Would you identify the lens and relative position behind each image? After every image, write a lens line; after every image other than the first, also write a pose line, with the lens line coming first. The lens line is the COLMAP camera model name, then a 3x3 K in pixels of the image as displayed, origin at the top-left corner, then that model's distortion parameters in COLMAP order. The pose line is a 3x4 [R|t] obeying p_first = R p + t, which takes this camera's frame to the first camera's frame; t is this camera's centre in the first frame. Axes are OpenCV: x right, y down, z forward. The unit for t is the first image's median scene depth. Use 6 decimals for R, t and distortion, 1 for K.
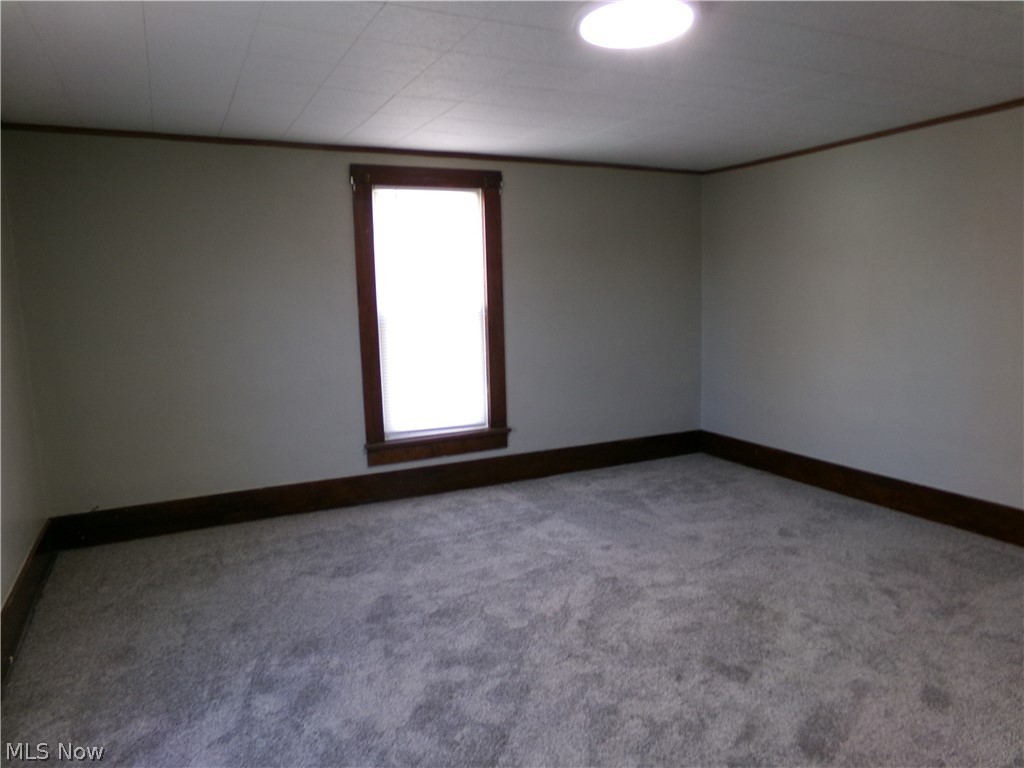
lens RADIAL K [[705.7, 0, 512.0], [0, 705.7, 384.0], [0, 0, 1]] dist [-0.047827, 0.089233]
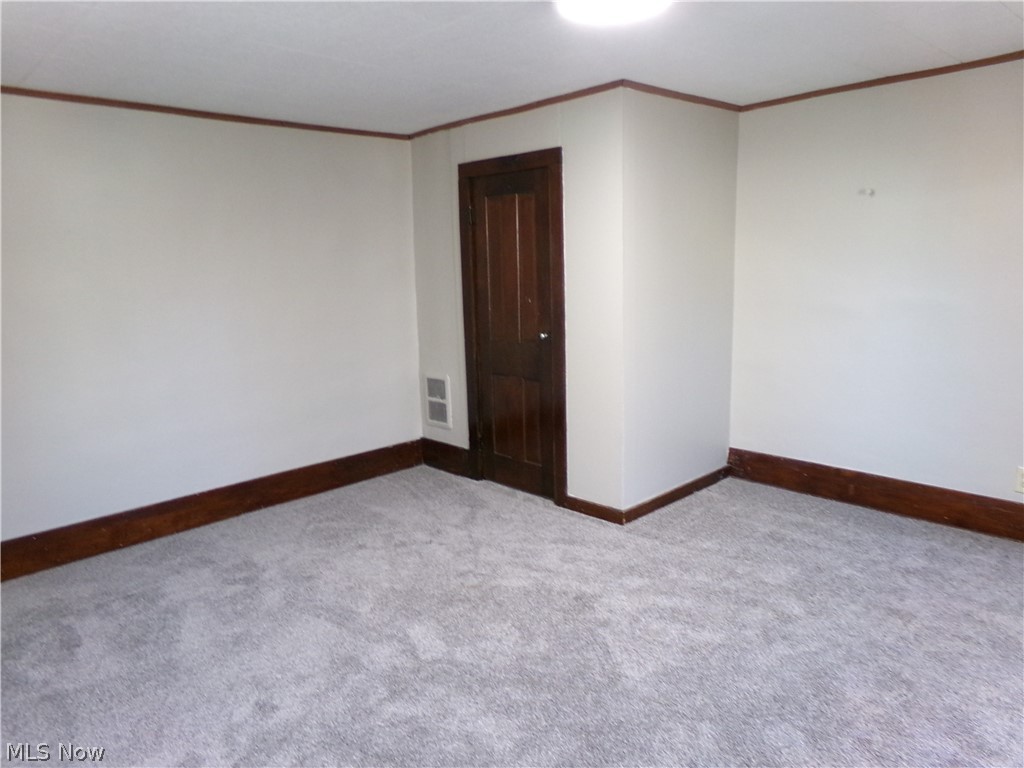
lens RADIAL K [[705.7, 0, 512.0], [0, 705.7, 384.0], [0, 0, 1]] dist [-0.047827, 0.089233]
pose [[-0.296613, -0.134971, 0.945412, -0.537513], [0.174467, 0.965644, 0.192597, -0.136611], [-0.938926, 0.222070, -0.262875, 1.040552]]
